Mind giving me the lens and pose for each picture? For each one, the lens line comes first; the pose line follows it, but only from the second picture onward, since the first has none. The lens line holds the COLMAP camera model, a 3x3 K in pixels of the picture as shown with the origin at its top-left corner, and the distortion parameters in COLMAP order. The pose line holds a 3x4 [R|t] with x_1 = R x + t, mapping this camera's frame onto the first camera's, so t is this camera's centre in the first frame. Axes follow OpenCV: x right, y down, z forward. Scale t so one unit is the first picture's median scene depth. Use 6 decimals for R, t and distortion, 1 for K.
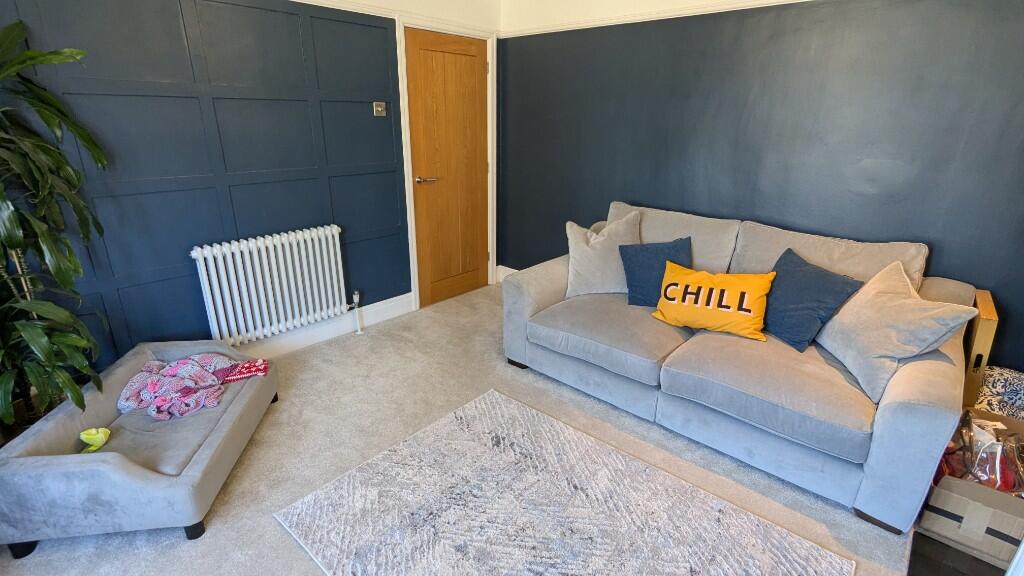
lens RADIAL K [[481.1, 0, 510.3], [0, 481.1, 285.8], [0, 0, 1]] dist [-0.000094, -0.000953]
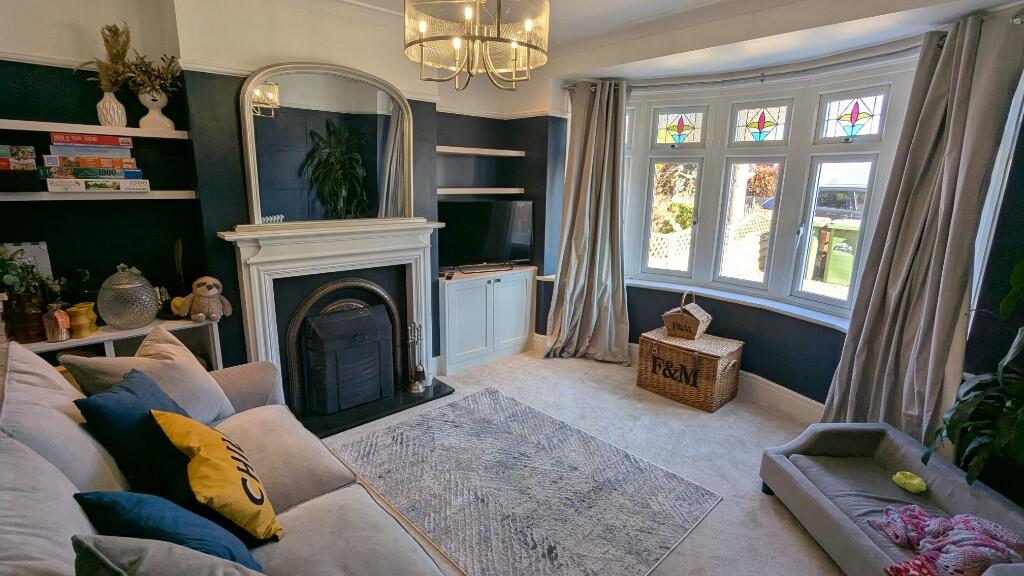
lens RADIAL K [[481.1, 0, 510.3], [0, 481.1, 285.8], [0, 0, 1]] dist [-0.000094, -0.000953]
pose [[-0.994833, -0.051490, 0.087500, -0.005002], [0.003046, 0.846322, 0.532663, -0.550365], [-0.101480, 0.530177, -0.841792, 1.458104]]
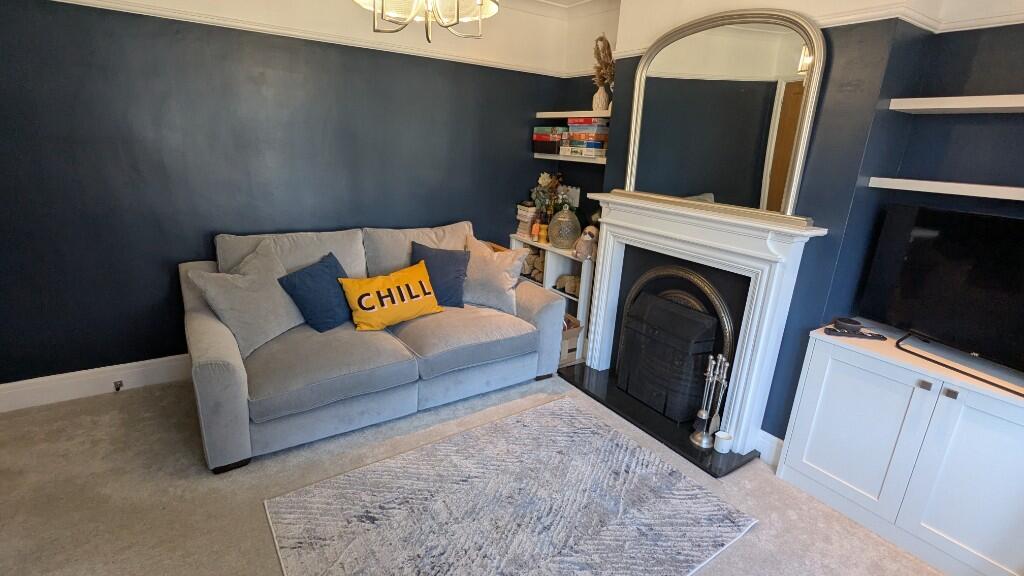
lens RADIAL K [[481.1, 0, 510.3], [0, 481.1, 285.8], [0, 0, 1]] dist [-0.000094, -0.000953]
pose [[0.246793, -0.278836, 0.928086, -0.634094], [0.277877, 0.937854, 0.207879, -0.172857], [-0.928374, 0.206591, 0.308937, 0.401320]]
